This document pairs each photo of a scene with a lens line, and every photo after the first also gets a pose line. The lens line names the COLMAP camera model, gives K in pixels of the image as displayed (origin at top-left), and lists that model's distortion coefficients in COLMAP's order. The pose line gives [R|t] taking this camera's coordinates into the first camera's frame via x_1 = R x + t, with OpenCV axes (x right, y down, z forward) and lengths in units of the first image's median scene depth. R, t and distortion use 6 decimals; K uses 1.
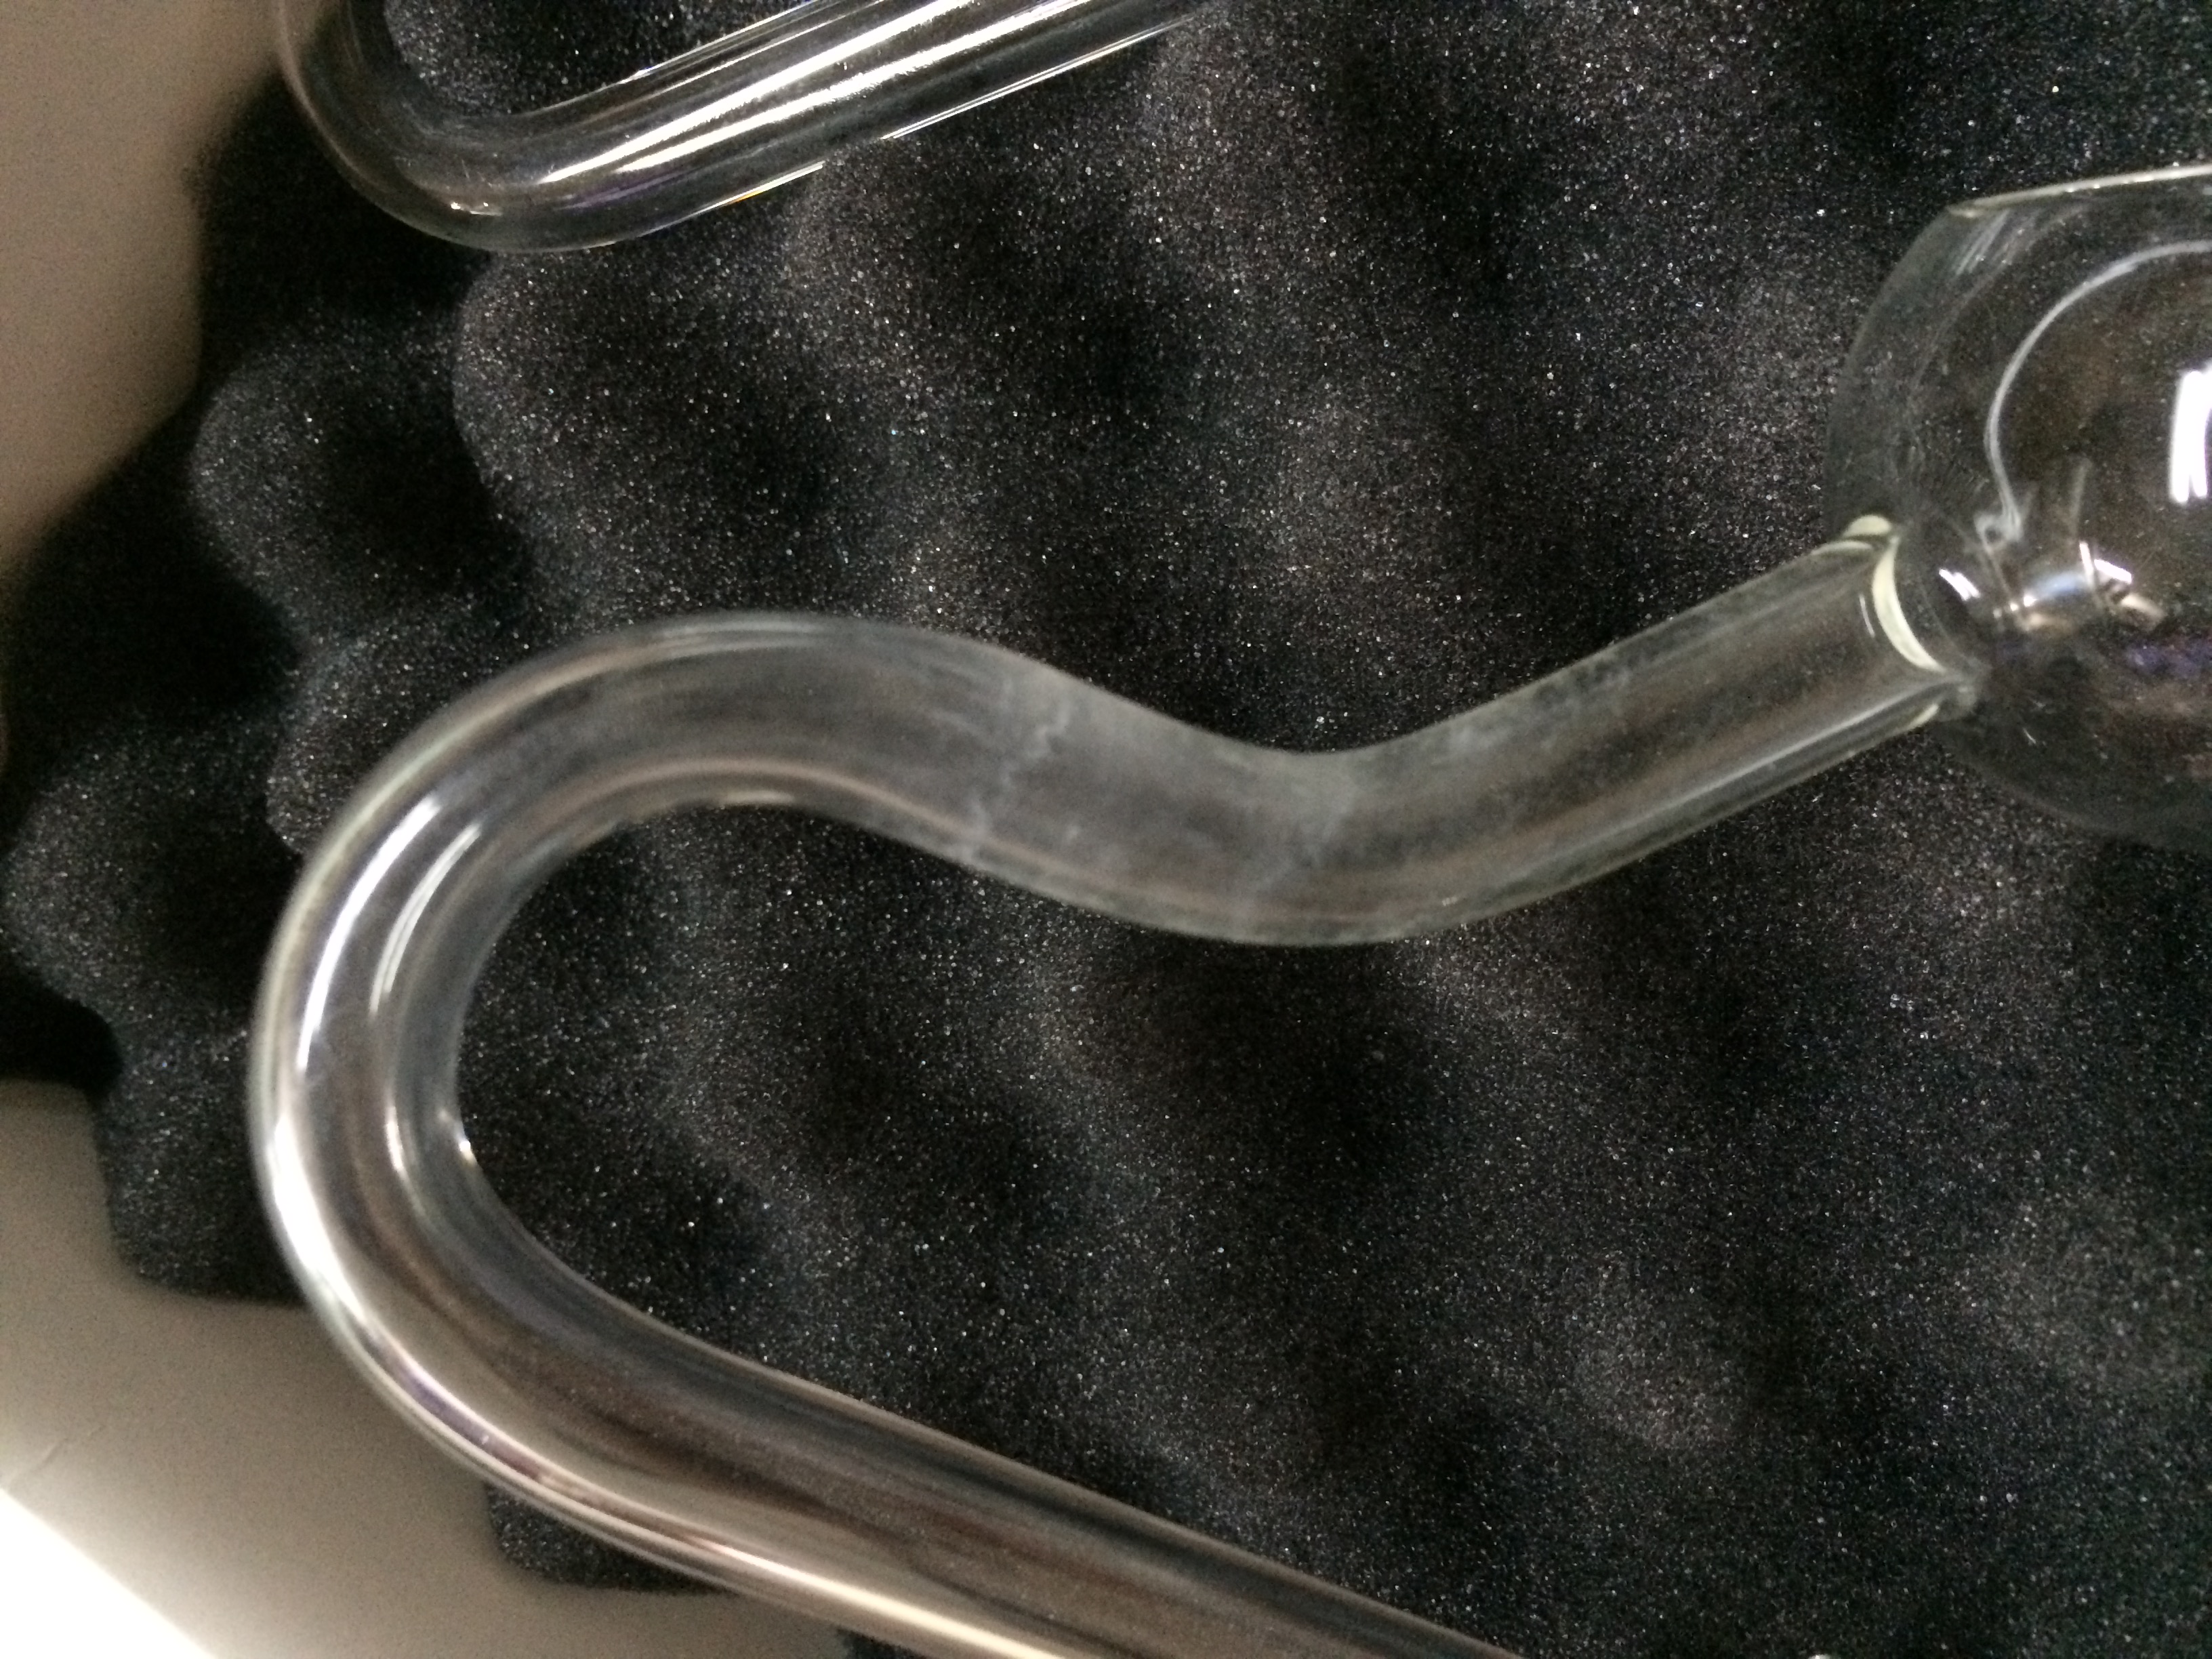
lens RADIAL K [[1862.7, 0, 1105.9], [0, 1862.7, 819.0], [0, 0, 1]] dist [0.004837, -0.001380]
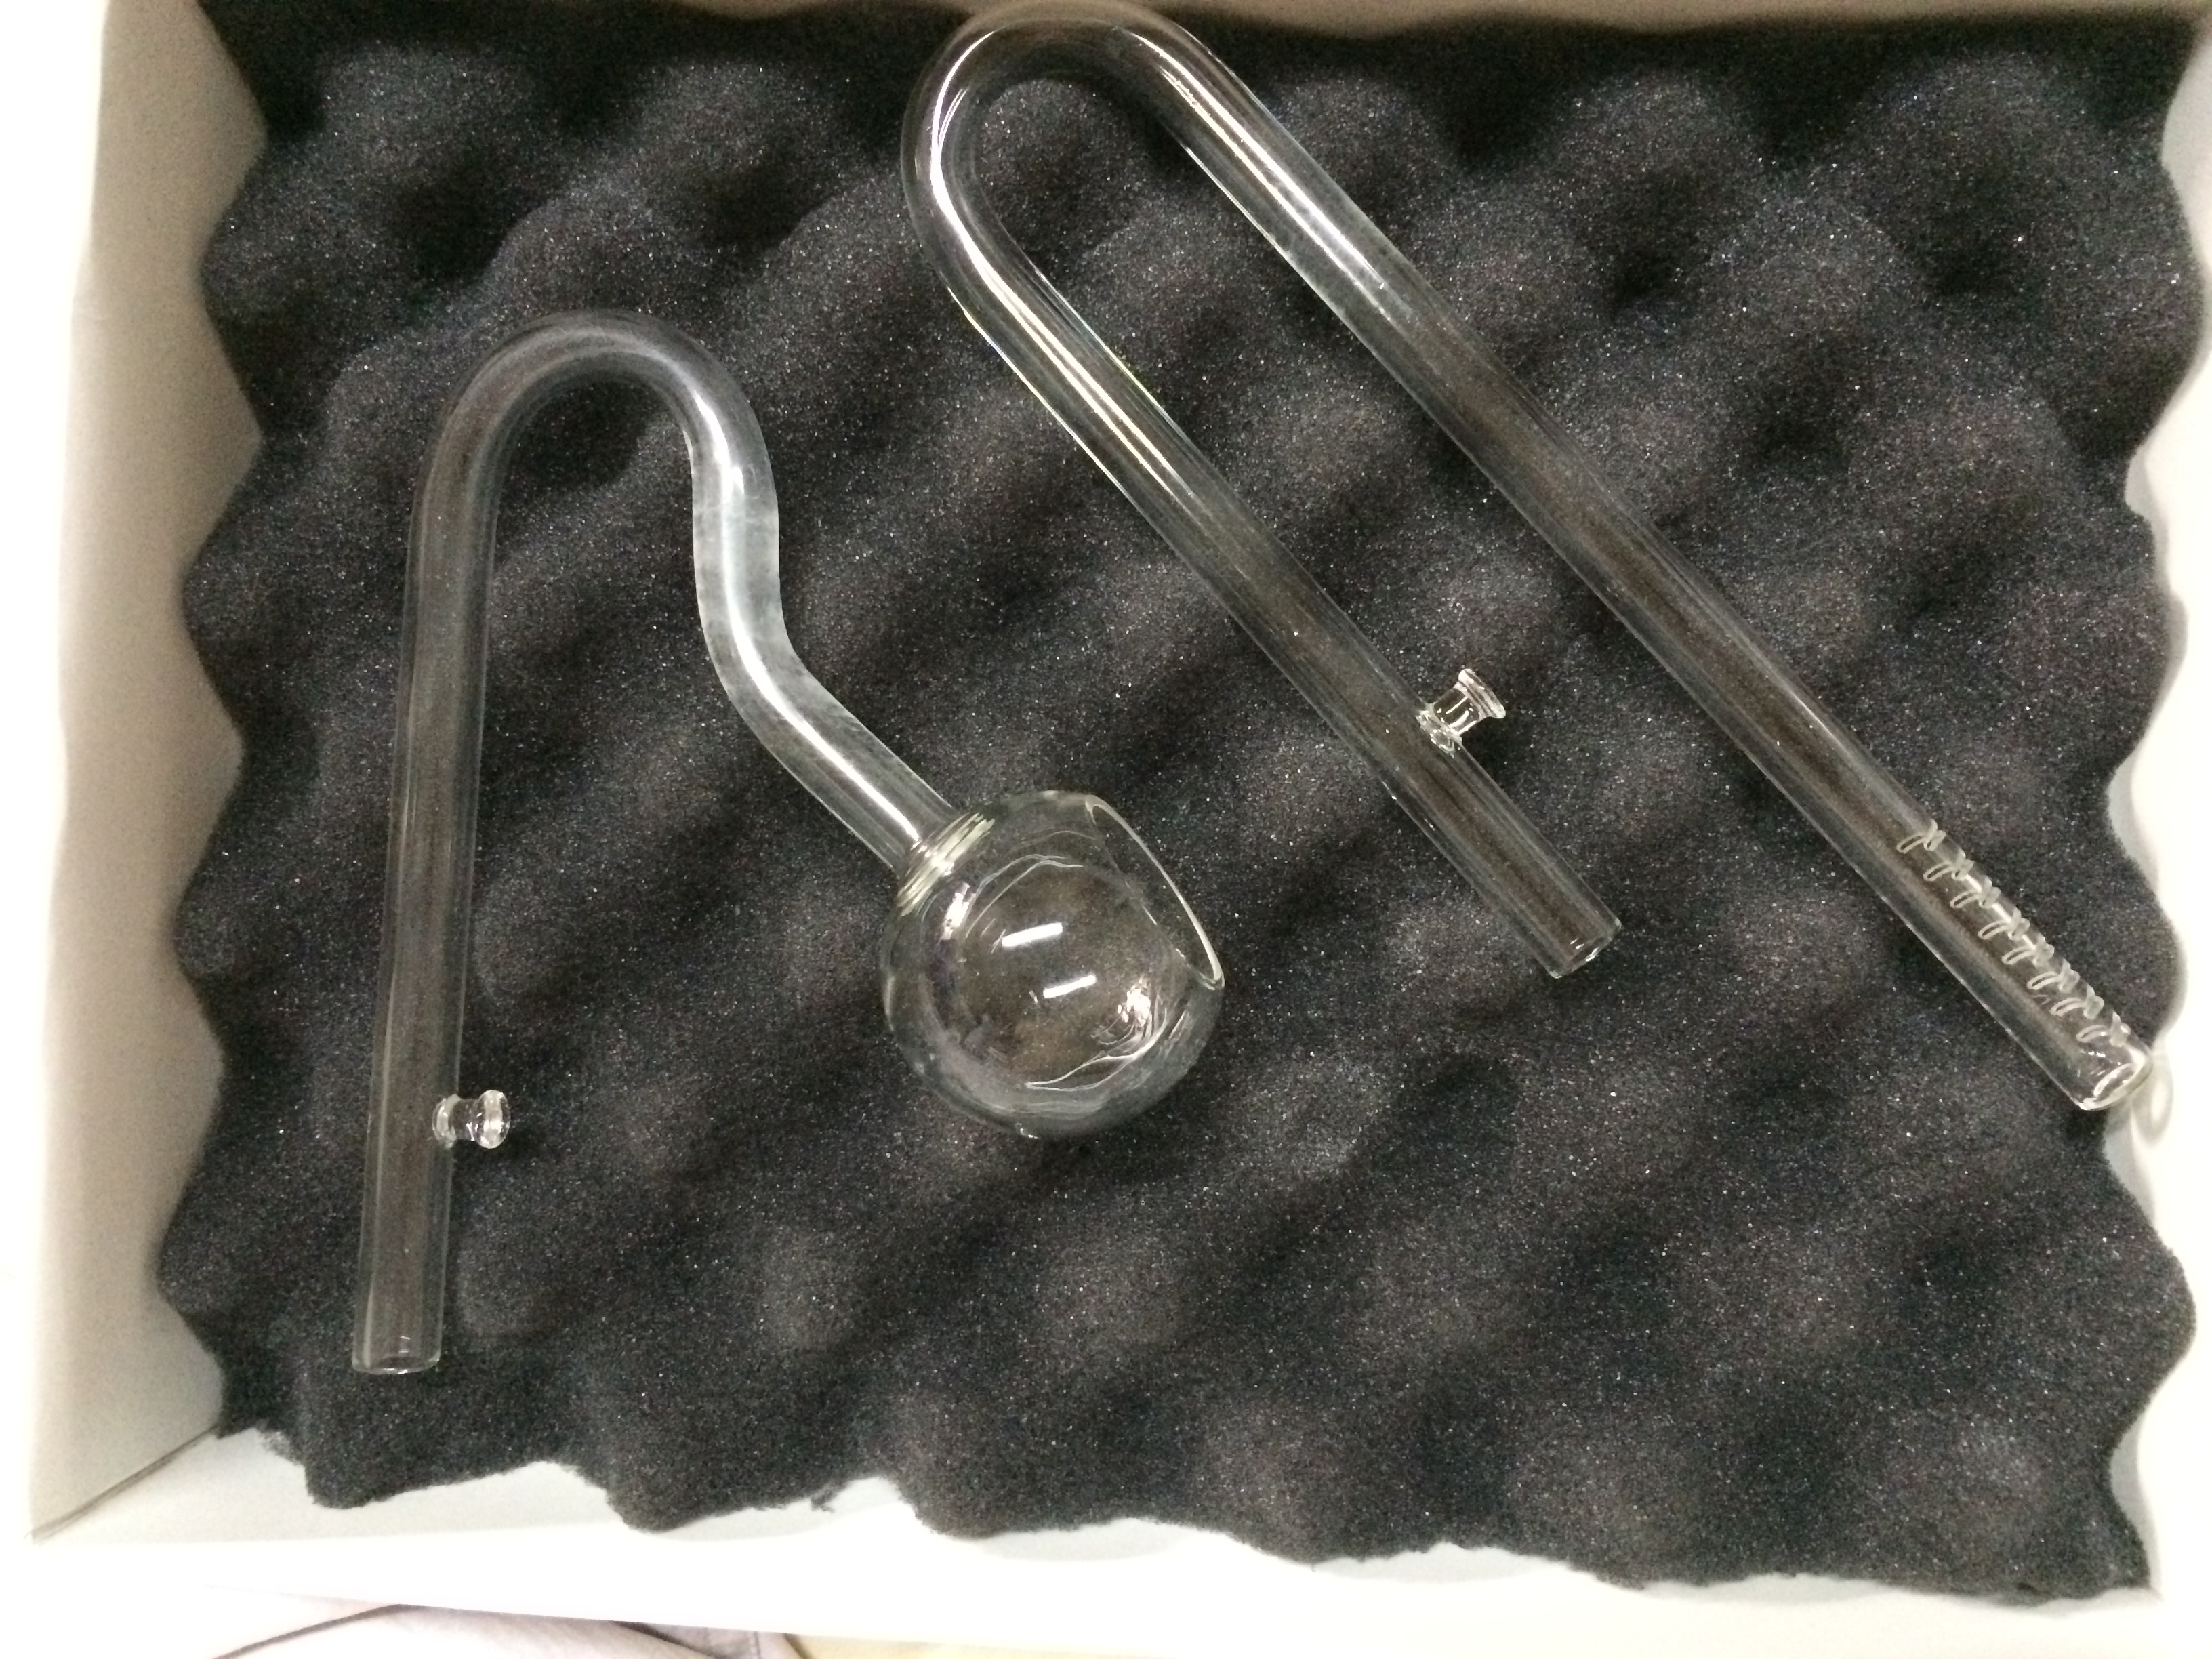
lens RADIAL K [[1862.7, 0, 1105.3], [0, 1862.7, 836.6], [0, 0, 1]] dist [0.004837, -0.001380]
pose [[0.433156, 0.857302, 0.278224, -0.274436], [-0.884912, 0.463132, -0.049383, -0.136693], [-0.171191, -0.224814, 0.959246, -0.791033]]
